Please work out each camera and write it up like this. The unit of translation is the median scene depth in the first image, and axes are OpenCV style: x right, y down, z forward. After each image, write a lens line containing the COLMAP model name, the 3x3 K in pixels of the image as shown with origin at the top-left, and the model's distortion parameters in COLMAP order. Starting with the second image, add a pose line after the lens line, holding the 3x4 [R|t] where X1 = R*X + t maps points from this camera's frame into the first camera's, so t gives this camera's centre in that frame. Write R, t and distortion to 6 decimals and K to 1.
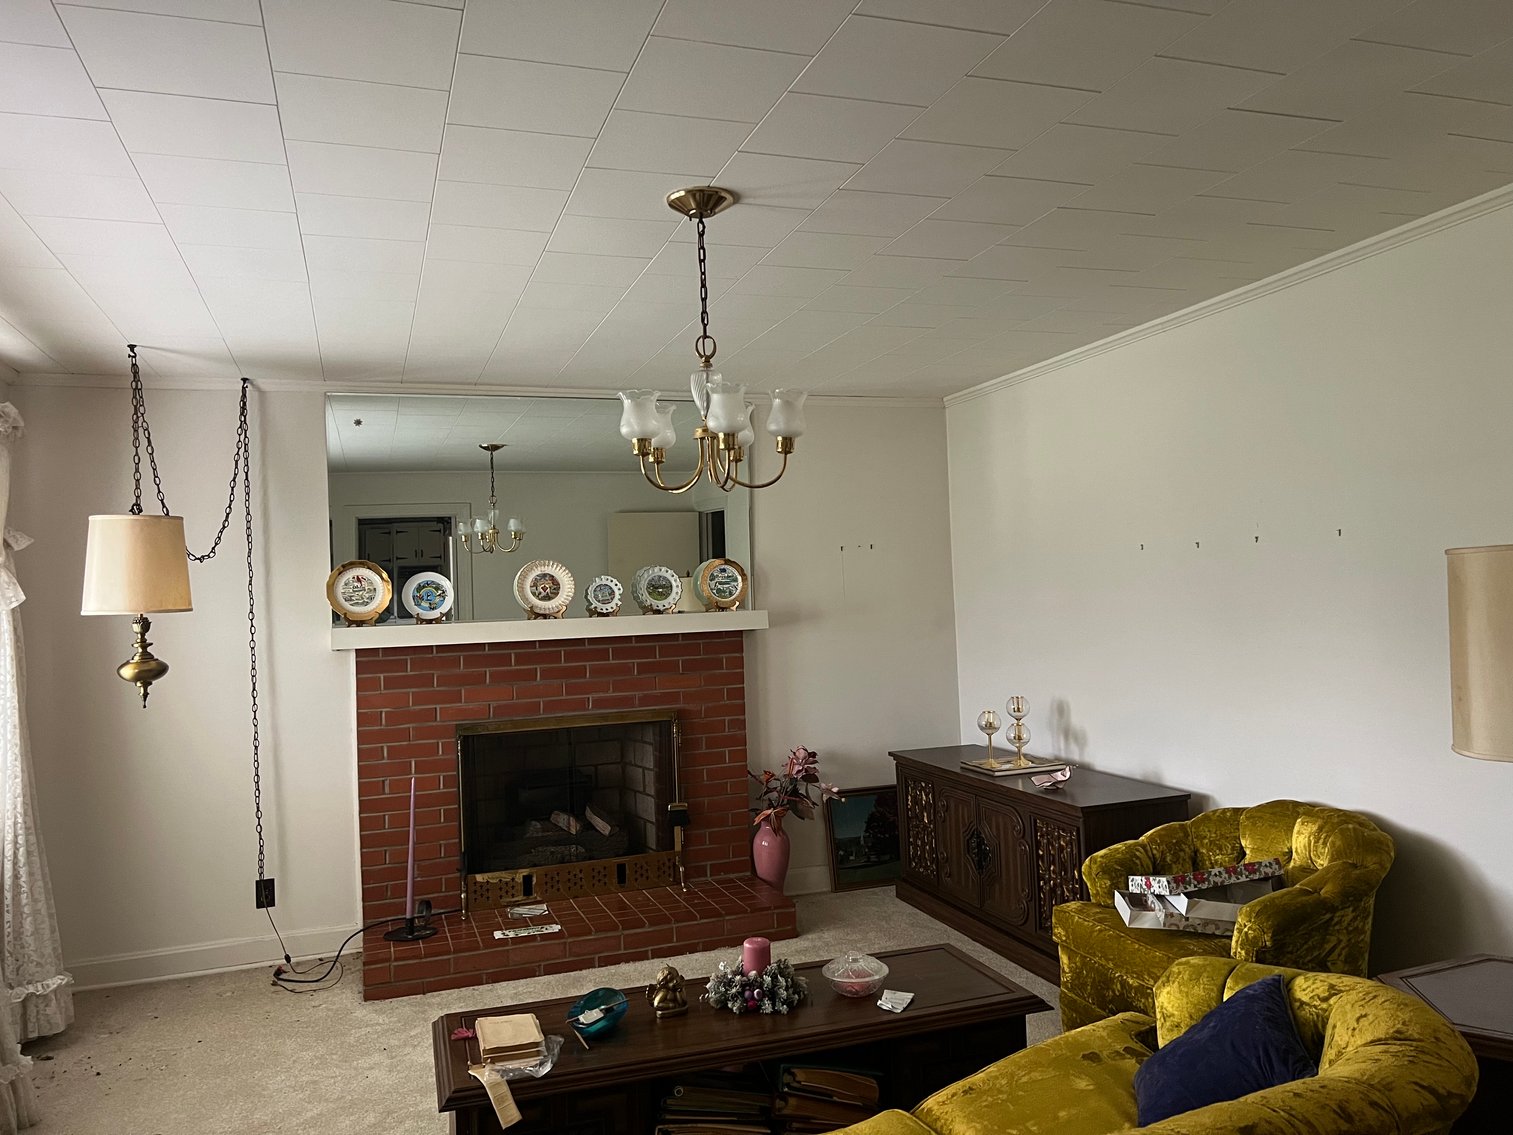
lens RADIAL K [[1123.8, 0, 756.5], [0, 1123.8, 567.5], [0, 0, 1]] dist [-0.005822, -0.003891]
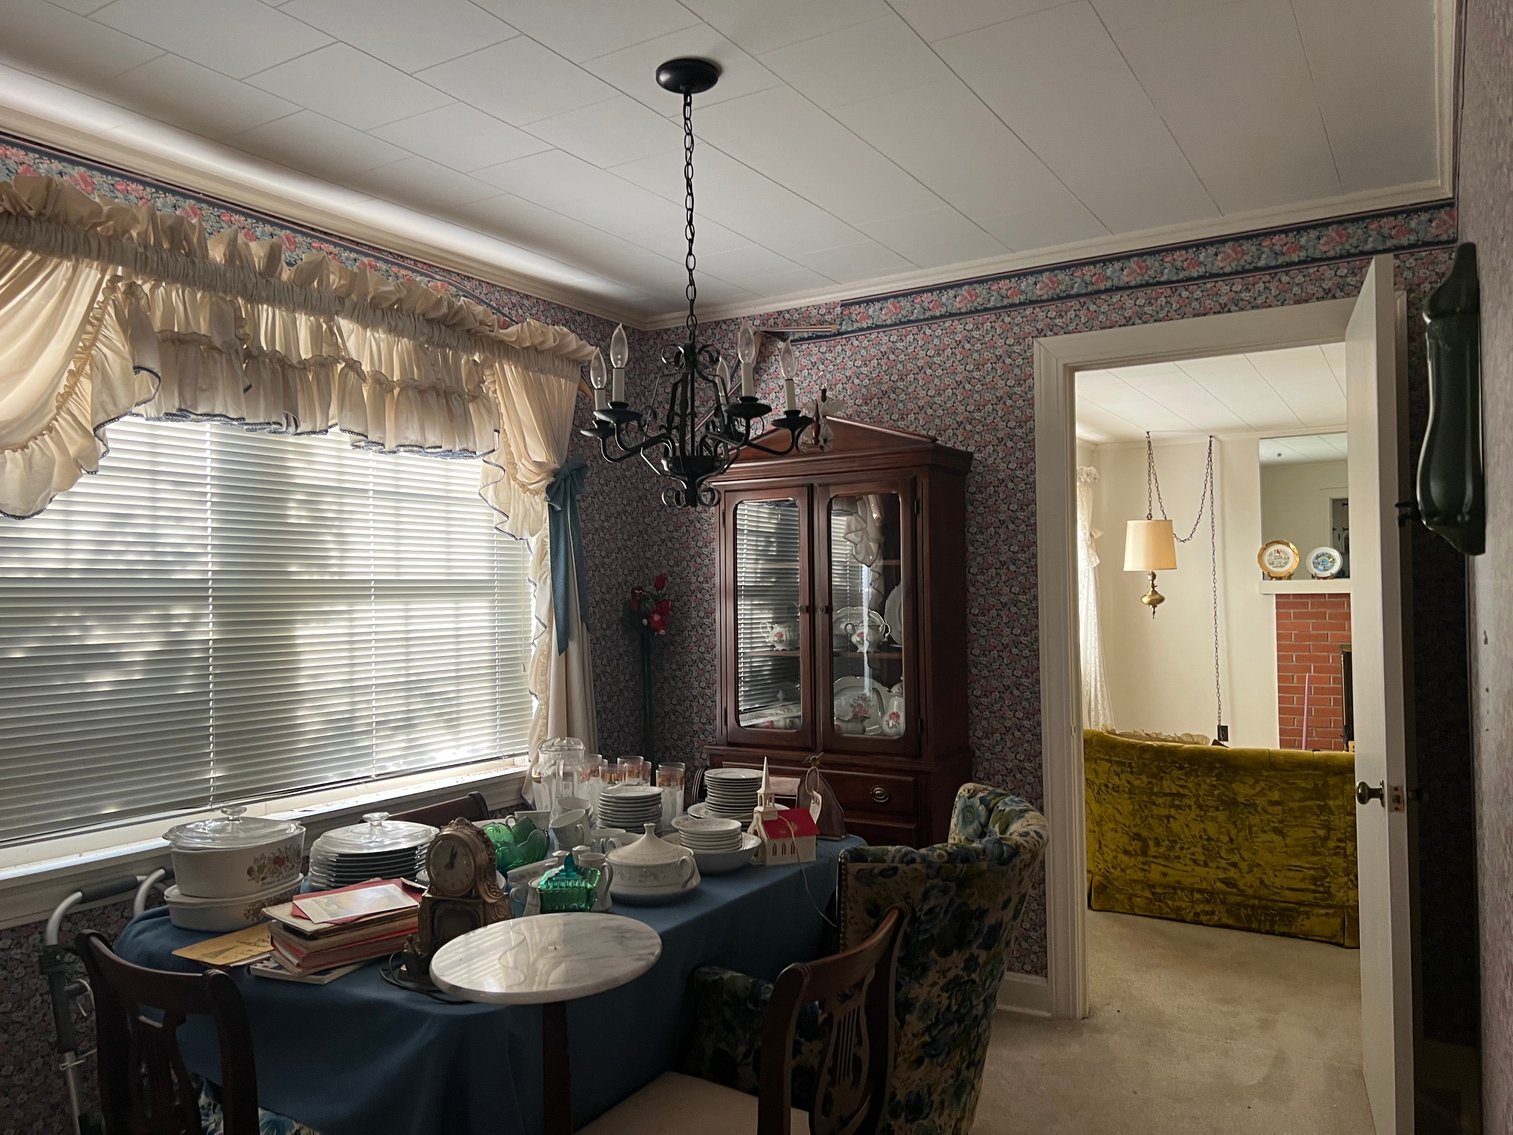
lens RADIAL K [[1123.8, 0, 756.5], [0, 1123.8, 567.5], [0, 0, 1]] dist [-0.005822, -0.003891]
pose [[0.640630, 0.020891, -0.767565, 0.449959], [0.013811, 0.999155, 0.038721, -0.043305], [0.767725, -0.035407, 0.639800, -0.686477]]
